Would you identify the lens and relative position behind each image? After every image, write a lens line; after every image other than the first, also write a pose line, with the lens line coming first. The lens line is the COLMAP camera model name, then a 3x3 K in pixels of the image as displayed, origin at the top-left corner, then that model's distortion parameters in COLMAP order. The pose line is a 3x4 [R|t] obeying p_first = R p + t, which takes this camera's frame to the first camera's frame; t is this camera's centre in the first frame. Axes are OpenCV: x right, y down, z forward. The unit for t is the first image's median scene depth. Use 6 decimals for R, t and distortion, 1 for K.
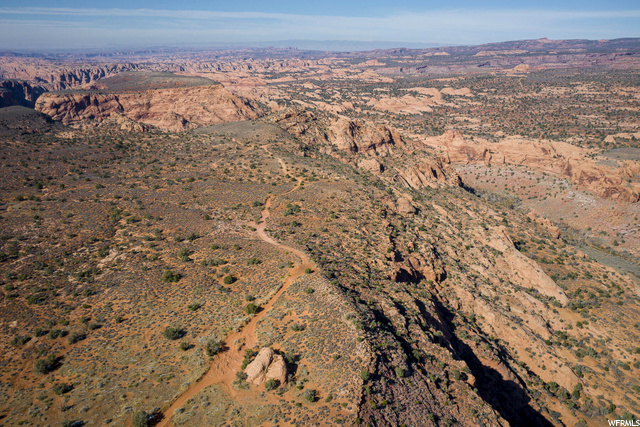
lens RADIAL K [[520.2, 0, 316.6], [0, 520.2, 214.0], [0, 0, 1]] dist [-0.014361, 0.001909]
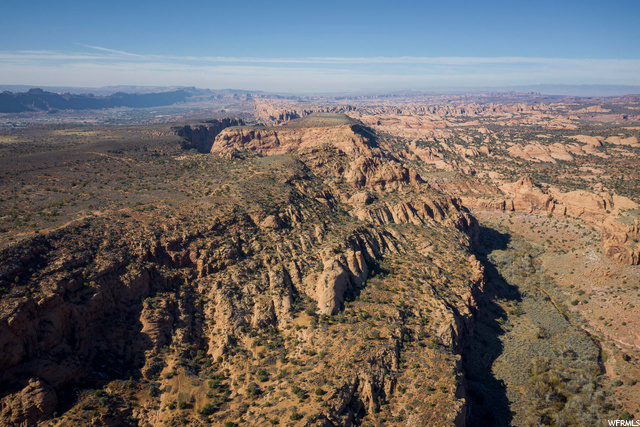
lens RADIAL K [[520.2, 0, 316.6], [0, 520.2, 214.0], [0, 0, 1]] dist [-0.014361, 0.001909]
pose [[0.898480, 0.100233, -0.427420, 0.233315], [-0.133898, 0.989765, -0.049361, 0.003360], [0.418098, 0.101581, 0.902705, -0.012164]]
